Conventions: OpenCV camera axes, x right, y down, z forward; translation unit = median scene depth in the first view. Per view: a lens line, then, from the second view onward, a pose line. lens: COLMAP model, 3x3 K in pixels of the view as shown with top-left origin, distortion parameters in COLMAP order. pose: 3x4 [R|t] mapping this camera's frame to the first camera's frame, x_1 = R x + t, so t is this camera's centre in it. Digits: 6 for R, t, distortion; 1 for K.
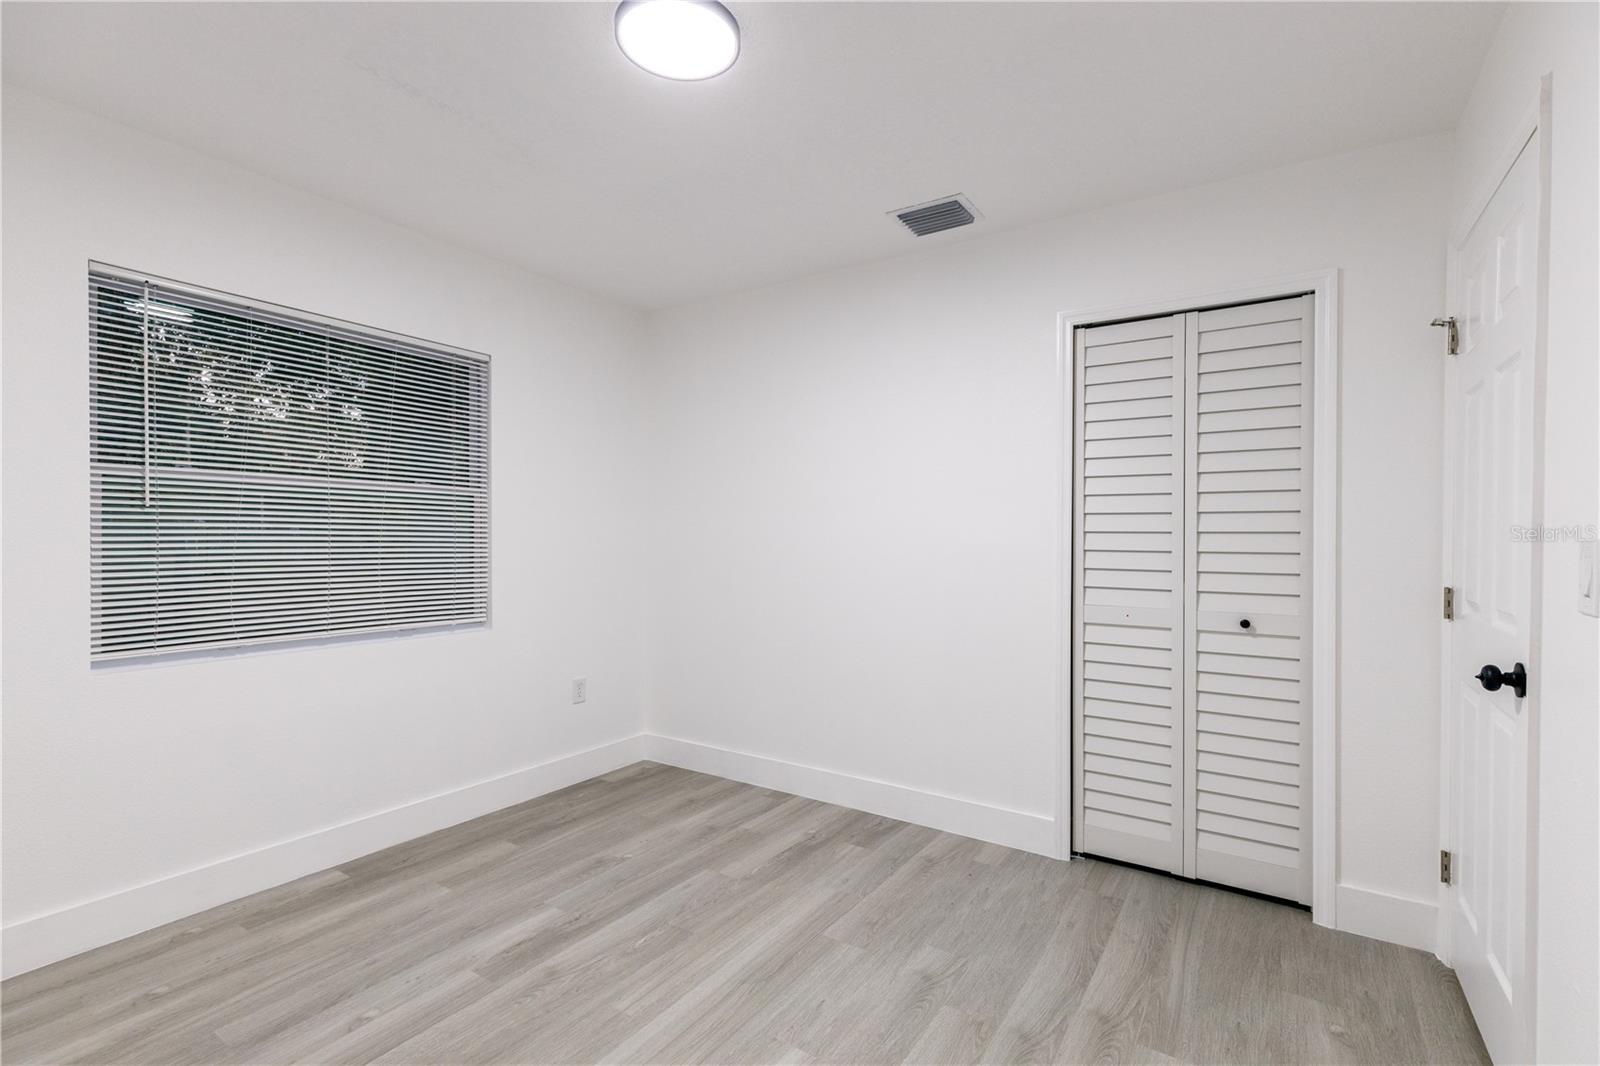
lens RADIAL K [[774.8, 0, 789.9], [0, 774.8, 532.9], [0, 0, 1]] dist [0.010490, 0.000958]
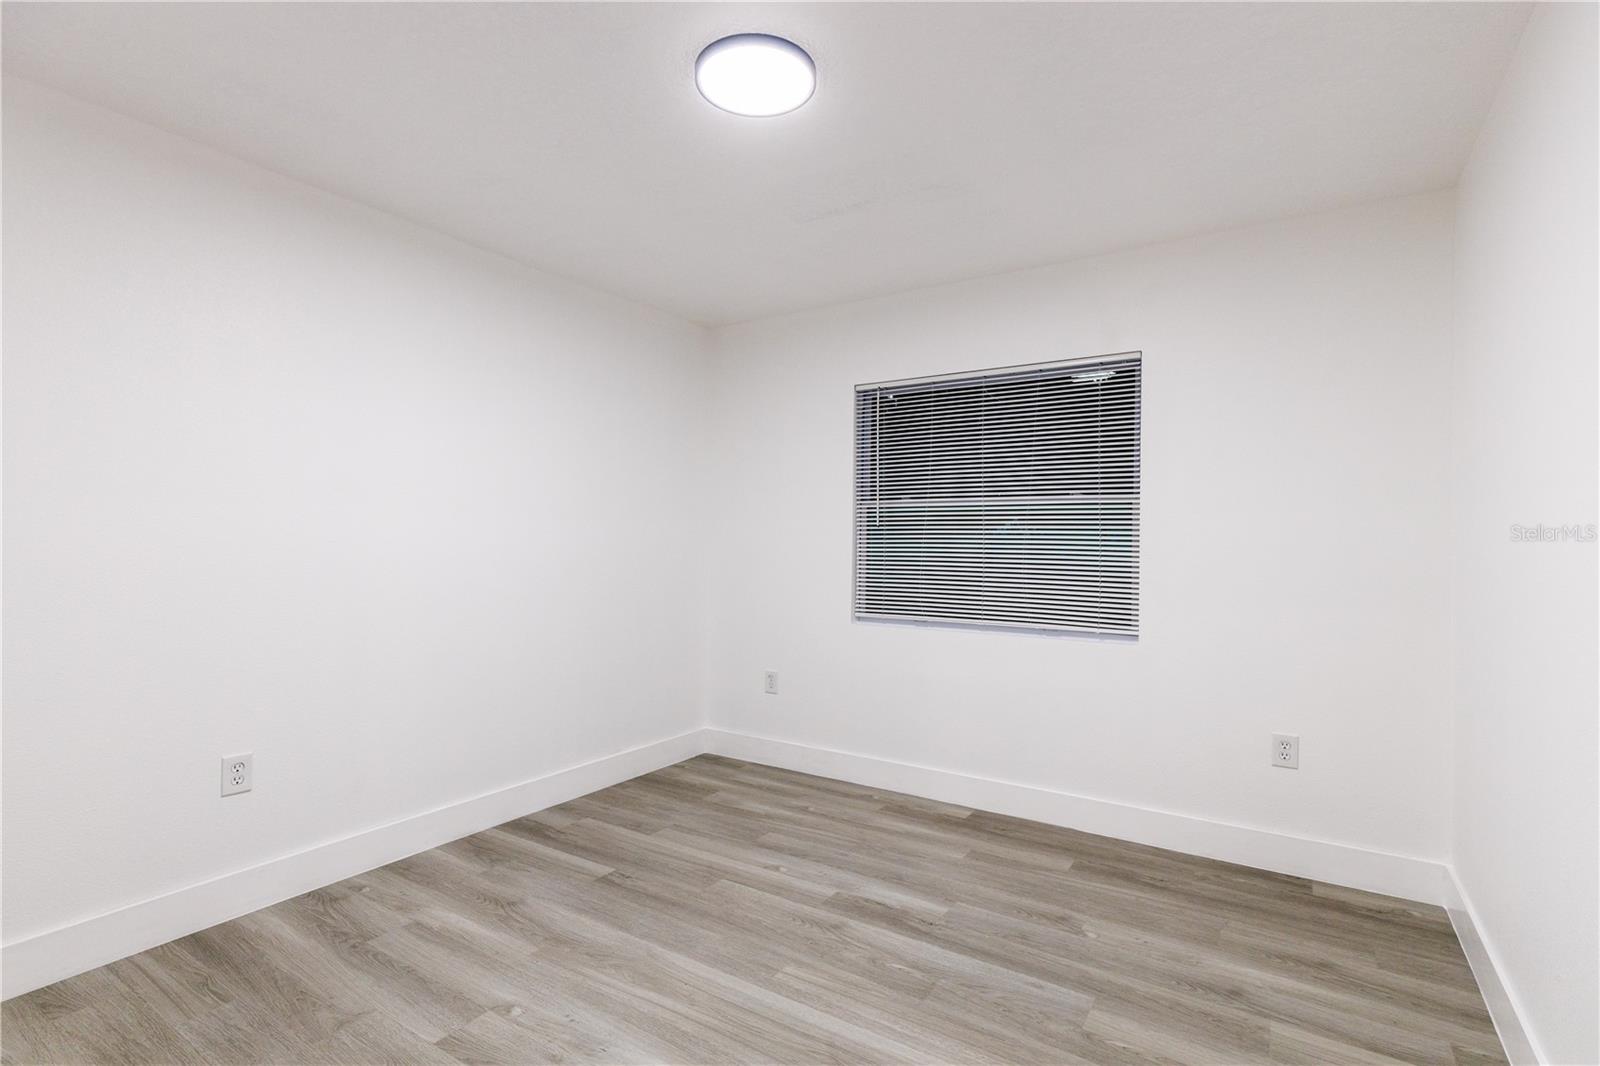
lens RADIAL K [[710.7, 0, 799.6], [0, 710.7, 535.7], [0, 0, 1]] dist [0.005481, 0.000497]
pose [[0.017481, -0.014075, -0.999748, 0.476649], [-0.002369, 0.999898, -0.014119, 0.006336], [0.999844, 0.002615, 0.017446, 0.597079]]
